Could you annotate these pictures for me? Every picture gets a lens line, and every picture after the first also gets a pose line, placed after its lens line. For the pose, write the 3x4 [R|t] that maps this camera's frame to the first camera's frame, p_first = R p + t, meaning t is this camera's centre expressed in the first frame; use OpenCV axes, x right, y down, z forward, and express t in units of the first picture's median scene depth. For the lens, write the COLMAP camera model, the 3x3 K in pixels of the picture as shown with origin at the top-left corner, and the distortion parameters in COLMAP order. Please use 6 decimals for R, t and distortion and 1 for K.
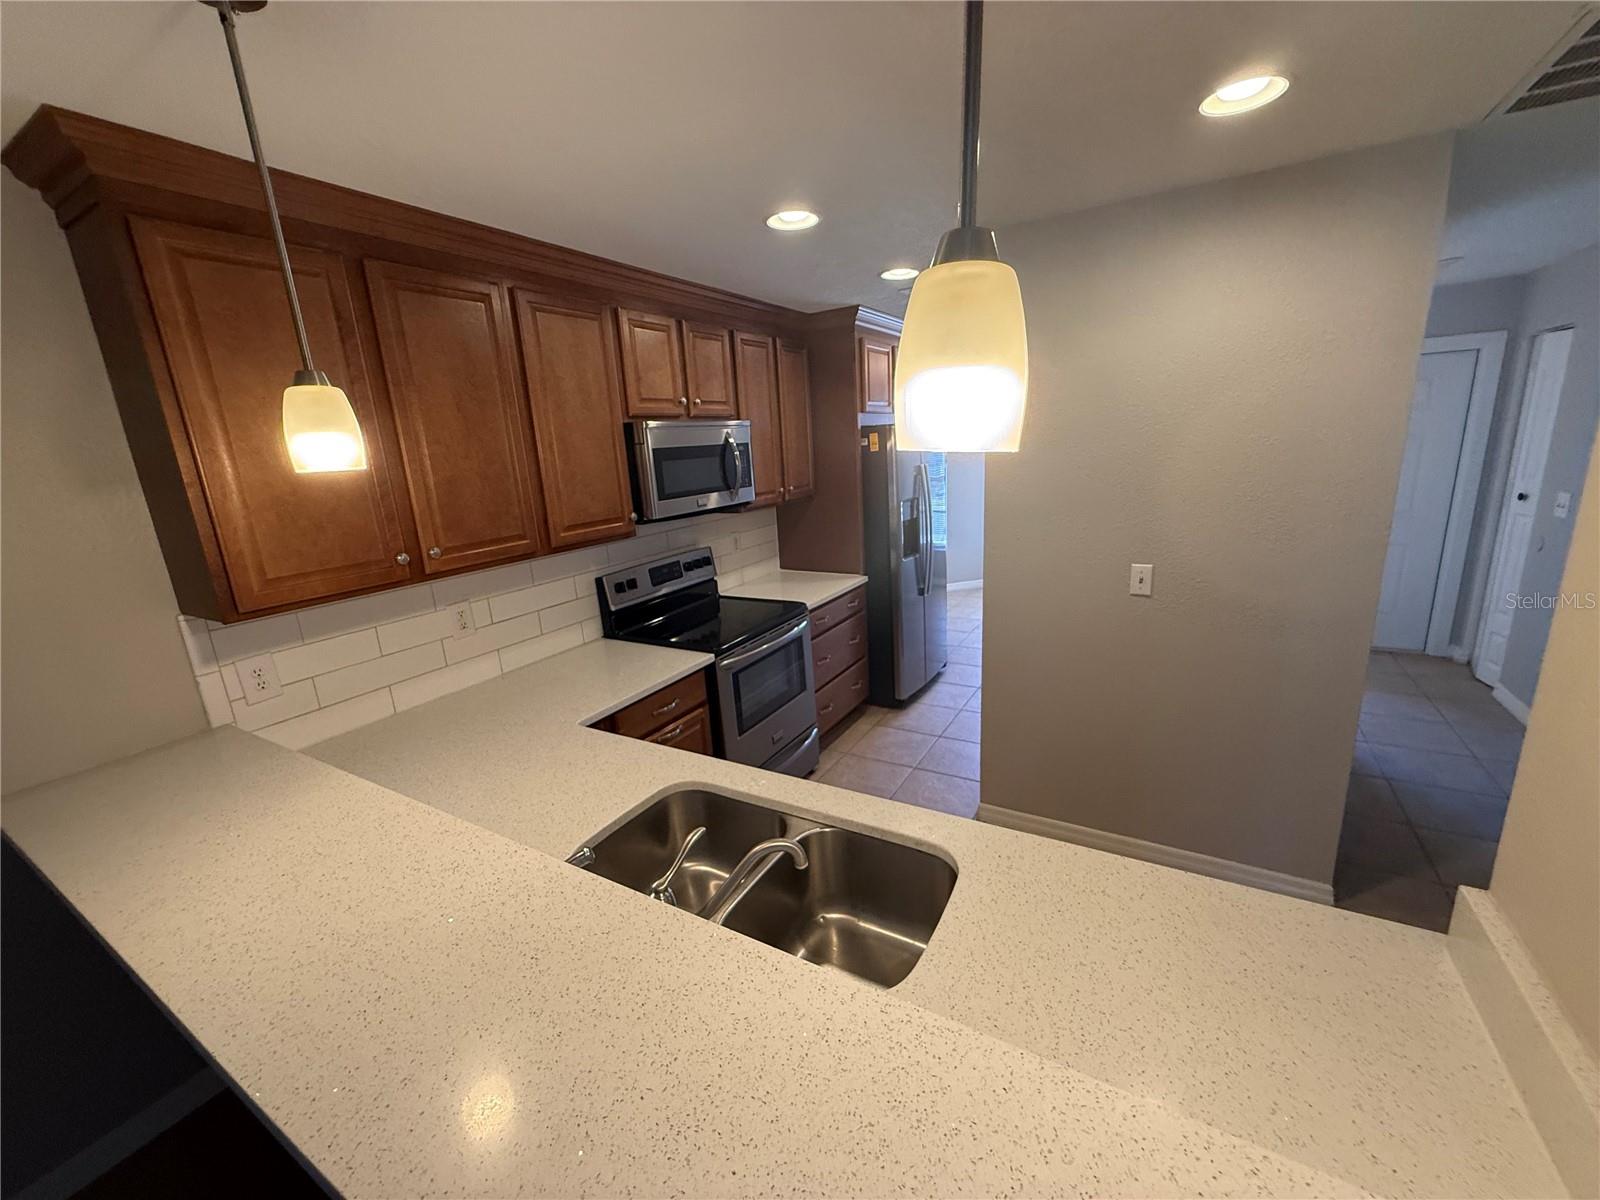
lens RADIAL K [[640.5, 0, 795.5], [0, 640.5, 601.1], [0, 0, 1]] dist [0.000680, 0.000847]
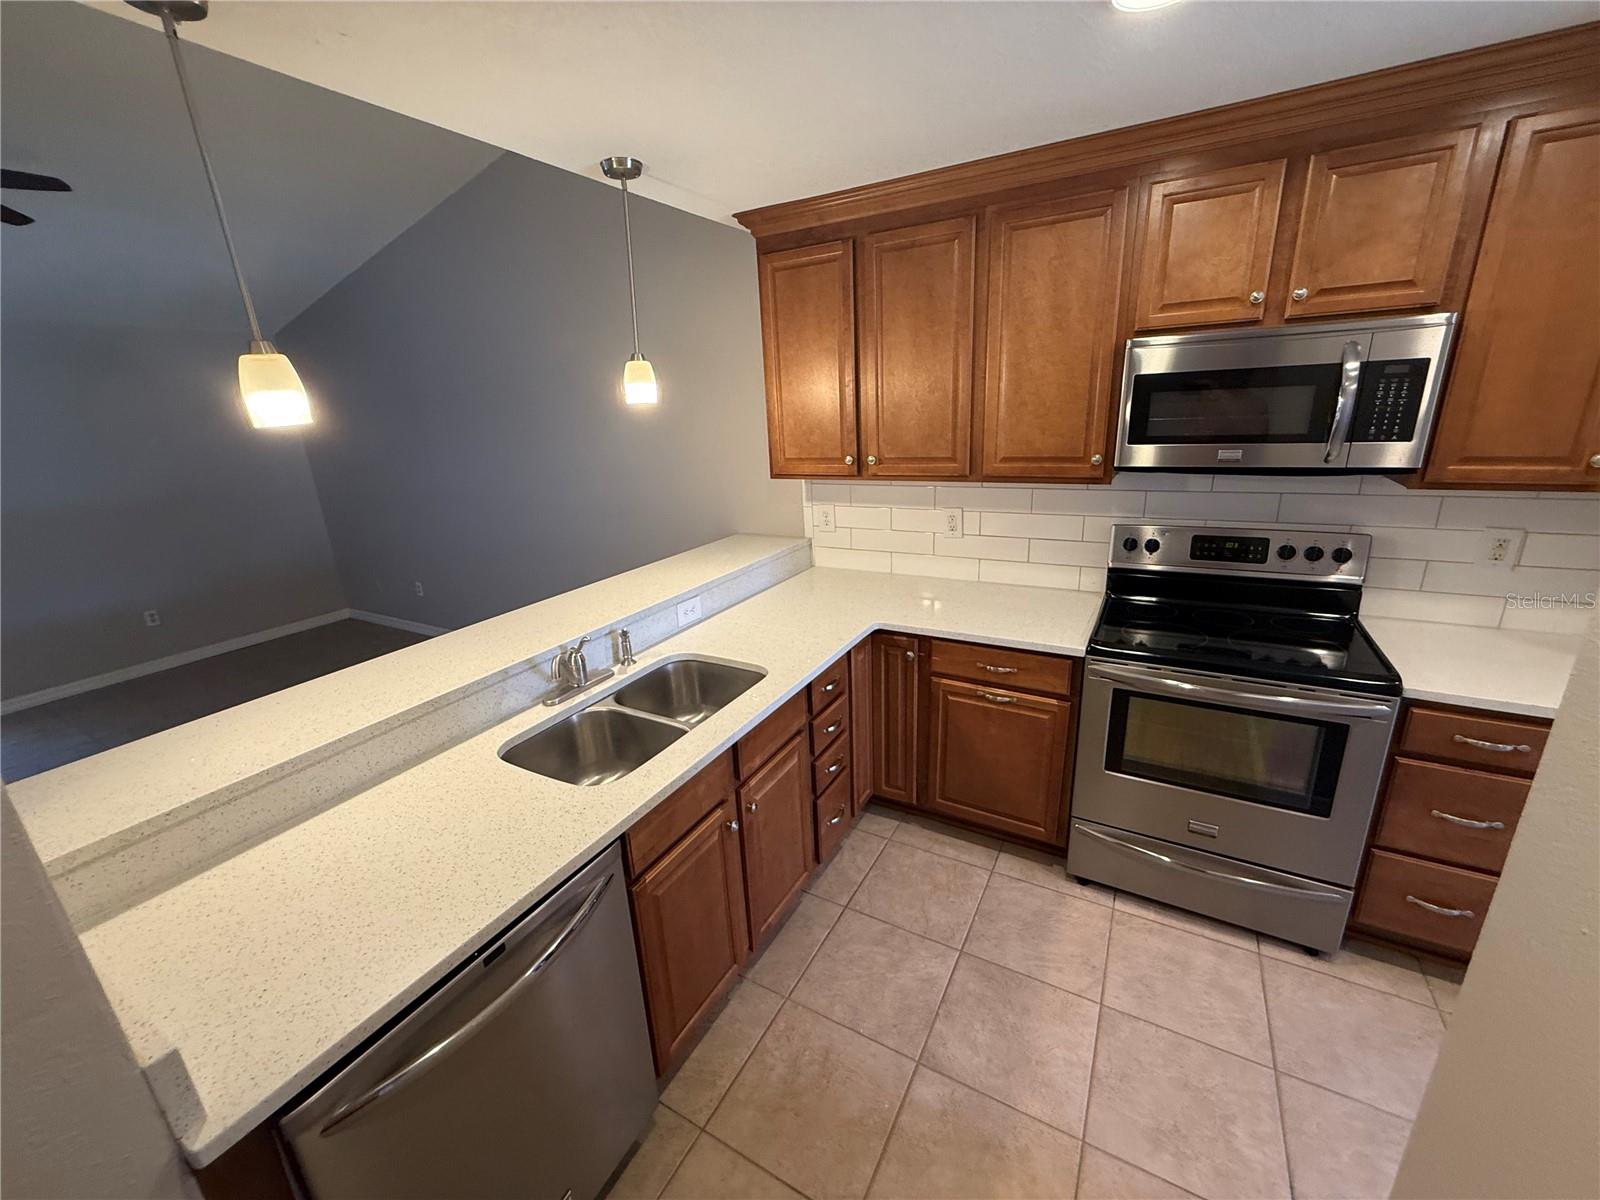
lens RADIAL K [[640.5, 0, 795.5], [0, 640.5, 601.1], [0, 0, 1]] dist [0.000680, 0.000847]
pose [[0.013811, 0.350361, -0.936513, 0.639291], [-0.197724, 0.919065, 0.340917, -0.184752], [0.980160, 0.180463, 0.081968, 0.636814]]
